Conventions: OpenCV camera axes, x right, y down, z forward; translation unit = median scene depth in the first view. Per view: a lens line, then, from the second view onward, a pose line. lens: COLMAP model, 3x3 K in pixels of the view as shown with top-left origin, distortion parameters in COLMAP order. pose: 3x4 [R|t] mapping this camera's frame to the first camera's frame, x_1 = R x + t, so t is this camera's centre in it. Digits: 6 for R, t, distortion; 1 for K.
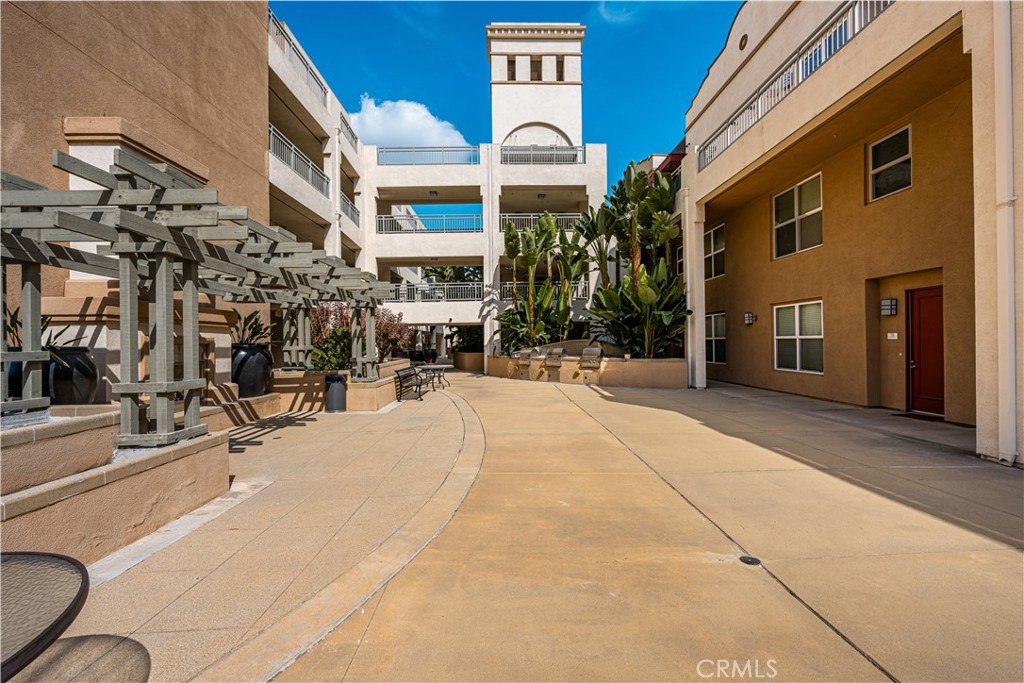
lens RADIAL K [[407.0, 0, 510.3], [0, 407.0, 341.8], [0, 0, 1]] dist [0.000079, -0.000066]
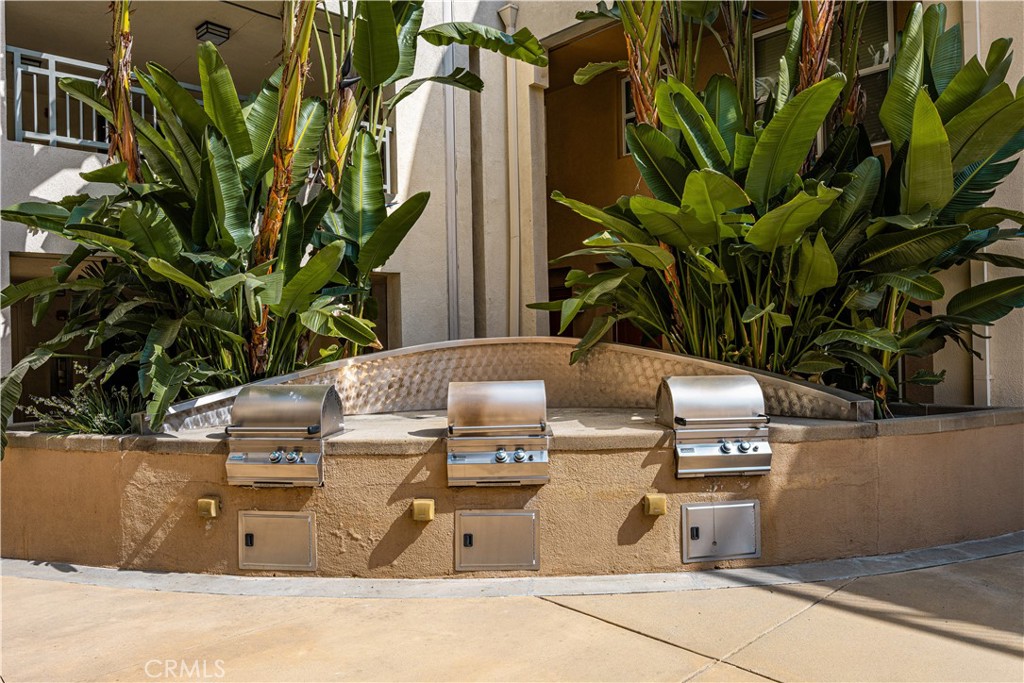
lens RADIAL K [[633.1, 0, 513.6], [0, 633.1, 343.0], [0, 0, 1]] dist [0.004908, 0.001065]
pose [[0.720384, 0.002839, 0.693570, -0.081762], [0.000706, 0.999988, -0.004827, 0.000727], [-0.693576, 0.003967, 0.720373, 0.816110]]
